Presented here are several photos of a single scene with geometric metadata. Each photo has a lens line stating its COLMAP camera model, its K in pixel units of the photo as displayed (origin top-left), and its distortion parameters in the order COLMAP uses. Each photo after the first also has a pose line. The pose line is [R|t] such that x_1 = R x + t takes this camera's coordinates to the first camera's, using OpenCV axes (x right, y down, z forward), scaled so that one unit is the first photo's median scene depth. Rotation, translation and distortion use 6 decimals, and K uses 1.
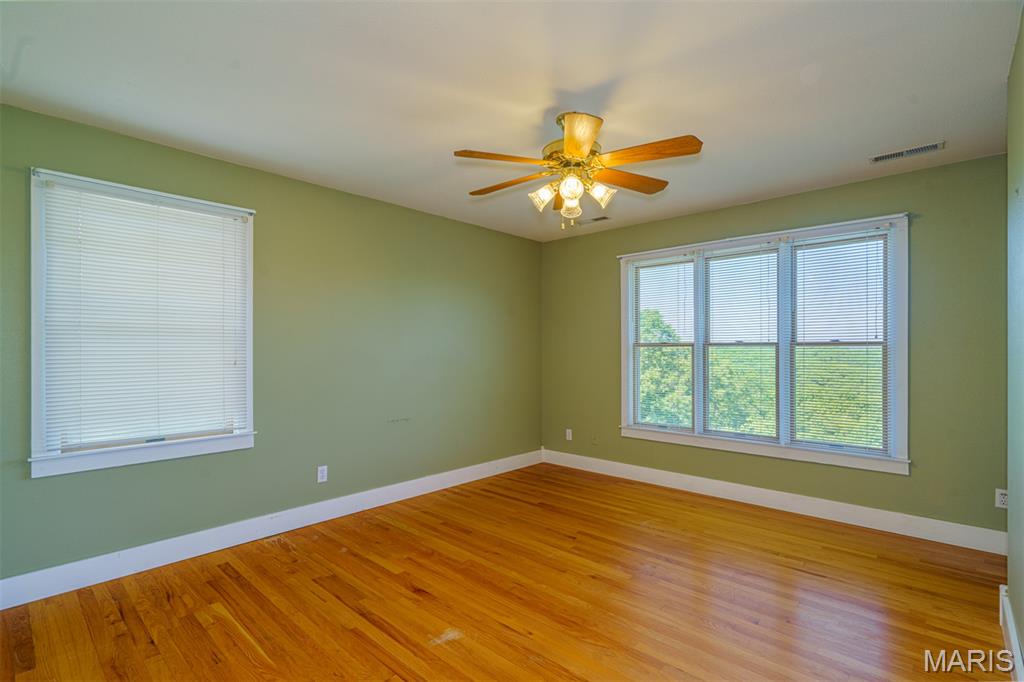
lens RADIAL K [[462.2, 0, 510.6], [0, 462.2, 346.7], [0, 0, 1]] dist [-0.004296, 0.002740]
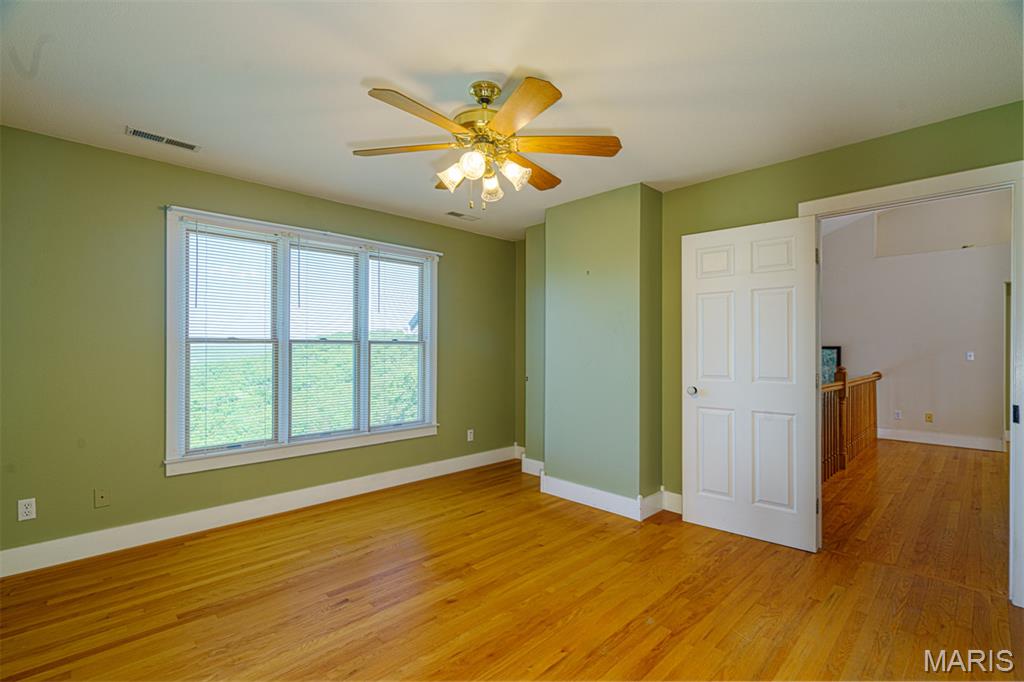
lens RADIAL K [[462.2, 0, 519.4], [0, 462.2, 347.4], [0, 0, 1]] dist [-0.004296, 0.002740]
pose [[0.065390, 0.000803, 0.997859, -0.479655], [-0.008004, 0.999968, -0.000280, 0.004010], [-0.997828, -0.007969, 0.065394, 0.552304]]
